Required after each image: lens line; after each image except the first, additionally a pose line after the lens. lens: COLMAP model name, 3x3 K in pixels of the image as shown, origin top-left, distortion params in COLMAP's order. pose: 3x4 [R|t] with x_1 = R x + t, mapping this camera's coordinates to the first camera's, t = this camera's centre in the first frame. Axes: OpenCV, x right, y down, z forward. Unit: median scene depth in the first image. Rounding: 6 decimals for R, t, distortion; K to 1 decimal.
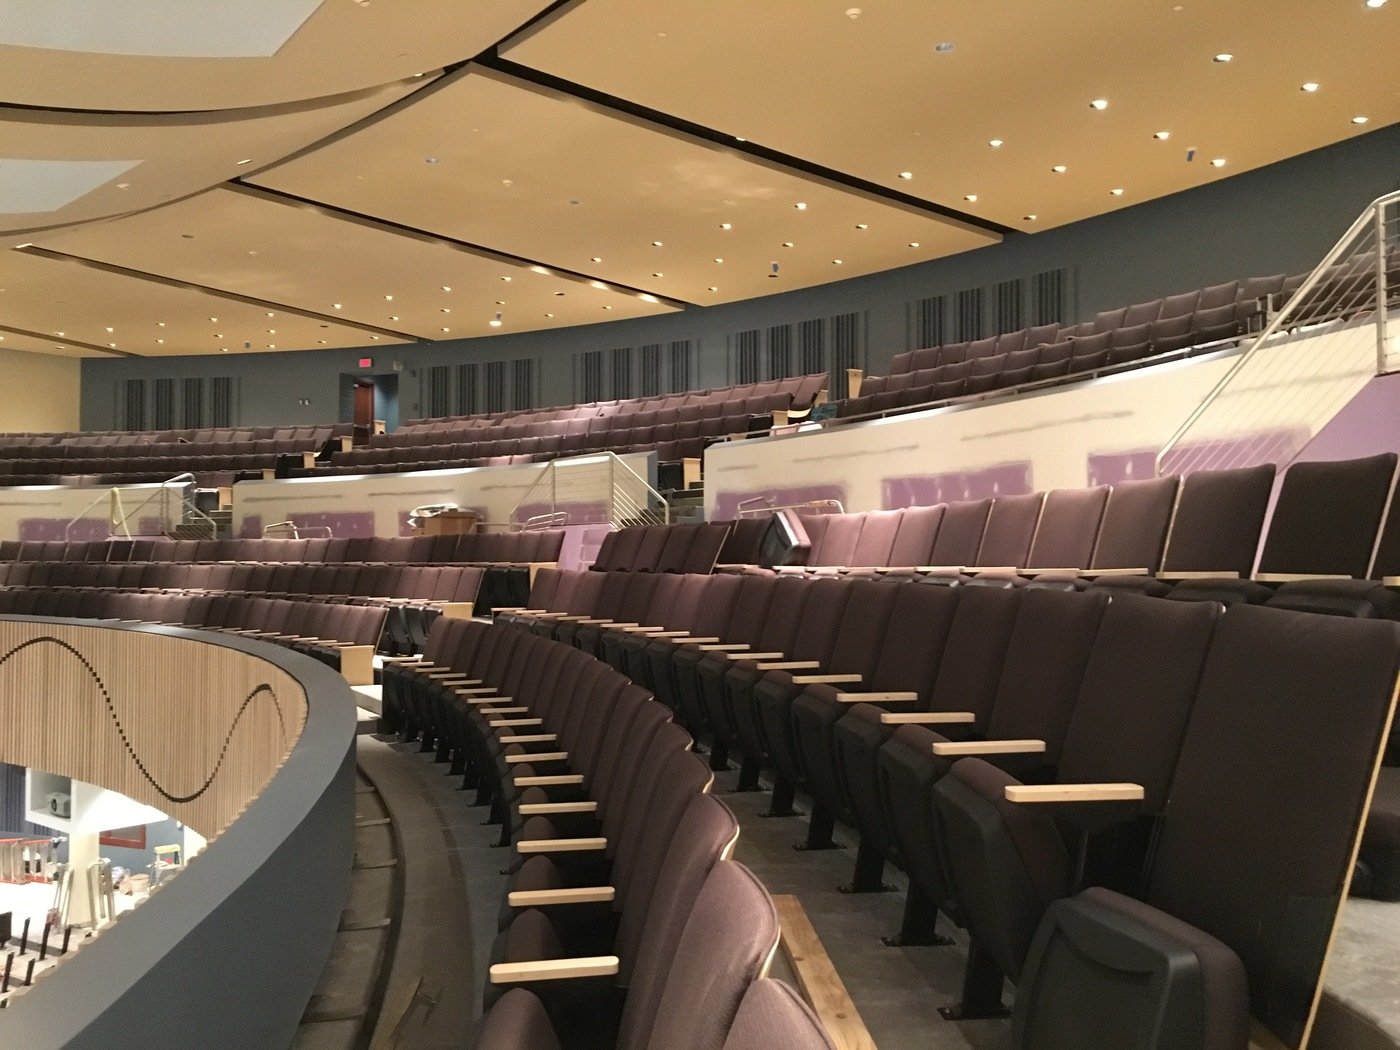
lens RADIAL K [[1192.3, 0, 693.1], [0, 1192.3, 529.5], [0, 0, 1]] dist [0.082378, -0.113366]
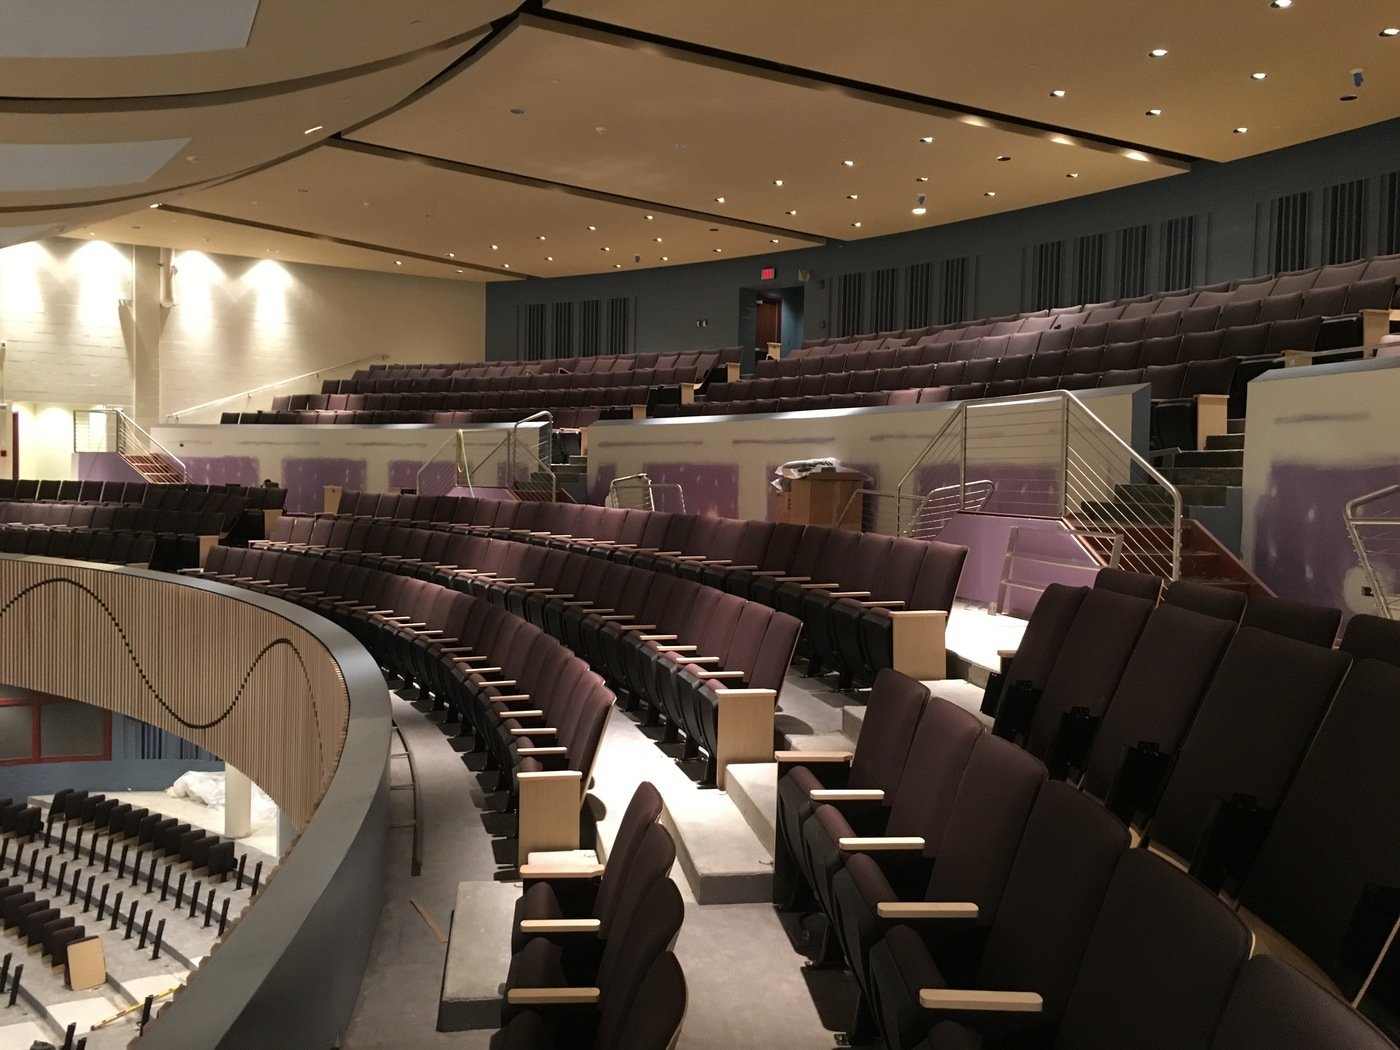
lens RADIAL K [[1192.3, 0, 693.1], [0, 1192.3, 529.5], [0, 0, 1]] dist [0.082378, -0.113366]
pose [[0.931419, 0.036189, -0.362145, -0.015481], [-0.012145, 0.997581, 0.068451, -0.021936], [0.363746, -0.059358, 0.929605, 0.247736]]
